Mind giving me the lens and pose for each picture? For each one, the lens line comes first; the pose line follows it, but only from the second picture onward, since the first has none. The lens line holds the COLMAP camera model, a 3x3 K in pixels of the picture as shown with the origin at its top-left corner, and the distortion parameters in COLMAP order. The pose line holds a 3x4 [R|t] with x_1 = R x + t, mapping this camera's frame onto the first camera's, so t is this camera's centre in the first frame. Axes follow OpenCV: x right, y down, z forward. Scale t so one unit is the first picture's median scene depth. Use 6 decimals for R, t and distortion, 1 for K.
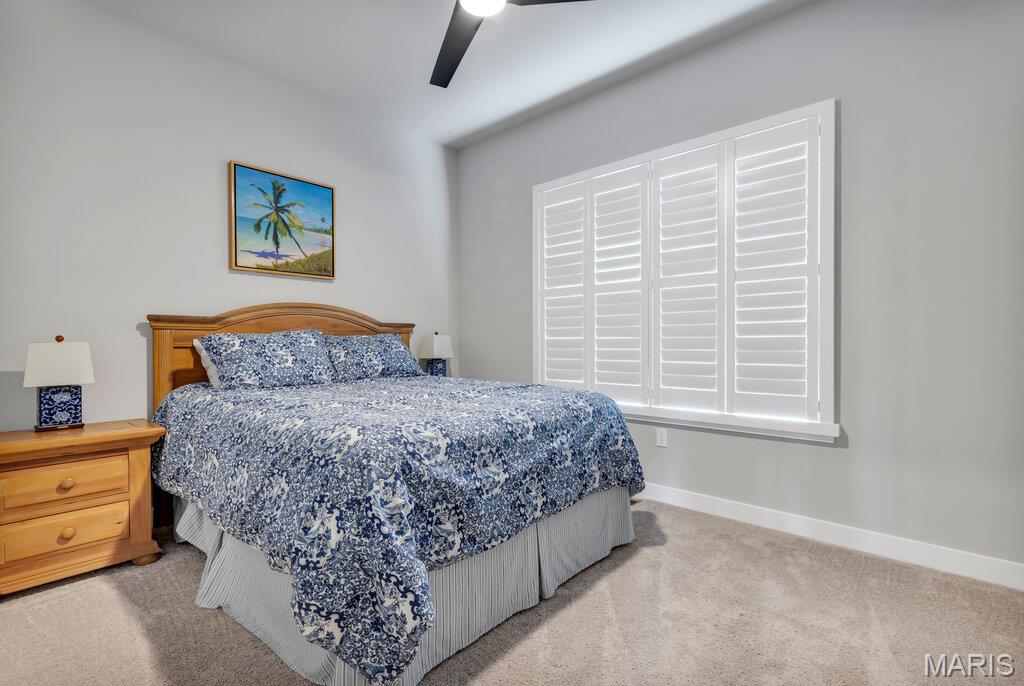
lens RADIAL K [[466.2, 0, 512.1], [0, 466.2, 344.5], [0, 0, 1]] dist [0.004874, 0.000296]
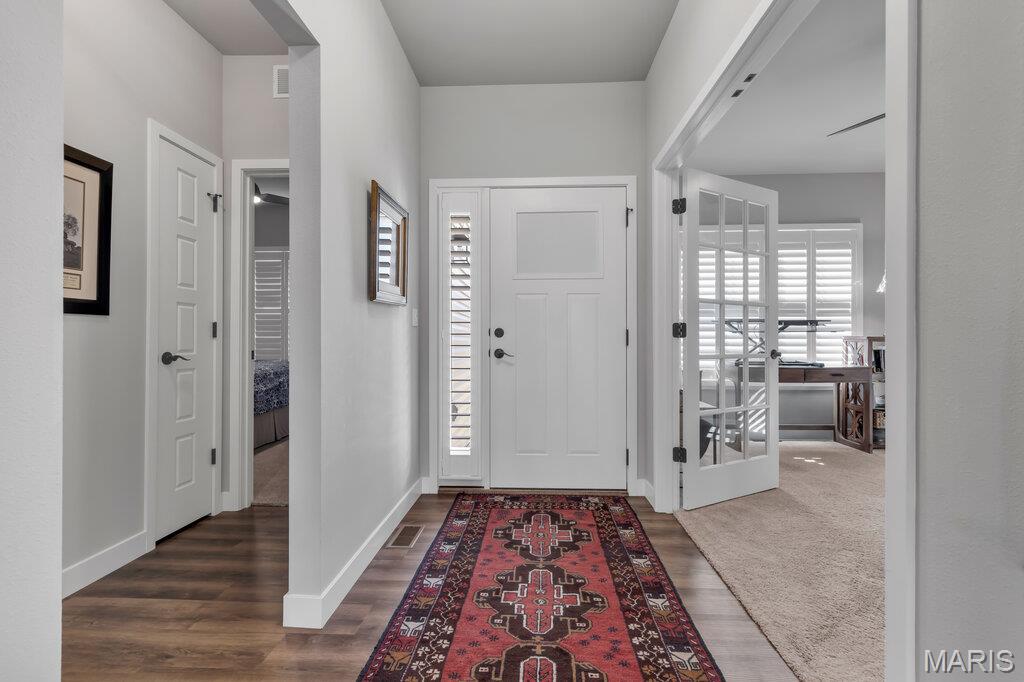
lens RADIAL K [[466.2, 0, 513.2], [0, 466.2, 340.1], [0, 0, 1]] dist [0.004874, 0.000296]
pose [[0.772217, 0.002828, 0.635352, -0.576882], [0.001205, 0.999982, -0.005916, 0.016776], [-0.635357, 0.005334, 0.772200, -1.856017]]
